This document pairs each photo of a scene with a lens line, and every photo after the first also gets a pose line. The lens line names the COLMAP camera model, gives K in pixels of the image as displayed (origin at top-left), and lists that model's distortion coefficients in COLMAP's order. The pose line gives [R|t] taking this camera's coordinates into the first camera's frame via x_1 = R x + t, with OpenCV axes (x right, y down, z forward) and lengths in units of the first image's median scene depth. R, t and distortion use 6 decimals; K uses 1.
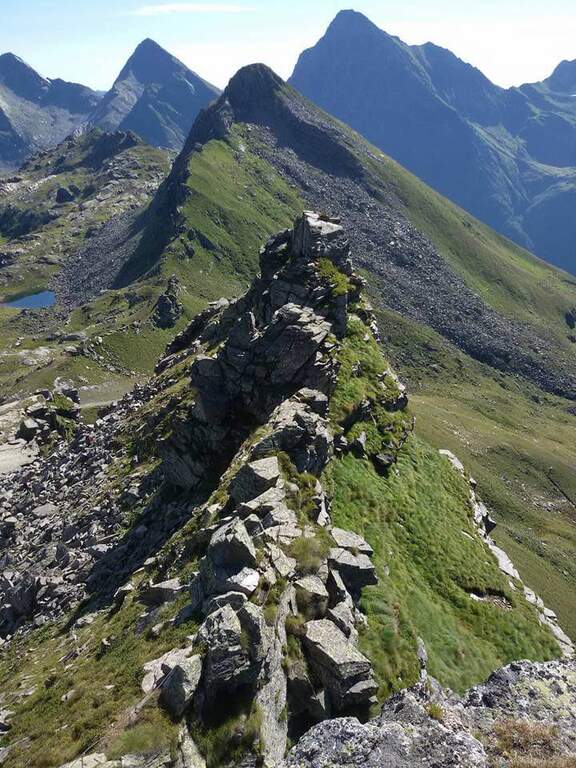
lens RADIAL K [[740.0, 0, 288.0], [0, 740.0, 384.0], [0, 0, 1]] dist [0.160298, -0.538151]
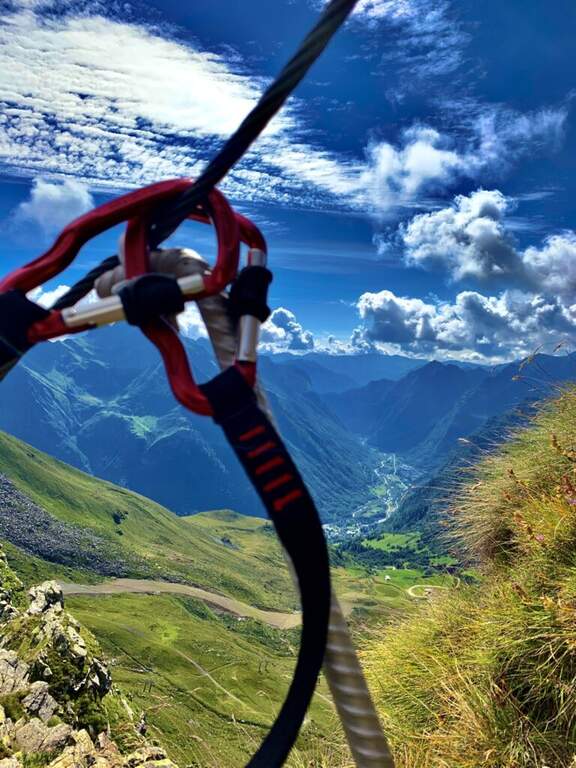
lens RADIAL K [[622.6, 0, 288.0], [0, 622.6, 384.0], [0, 0, 1]] dist [-0.001373, 0.084374]
pose [[0.810809, -0.011536, 0.585197, -0.031842], [0.182107, 0.955155, -0.233485, 0.001758], [-0.556261, 0.295880, 0.776549, -0.125735]]
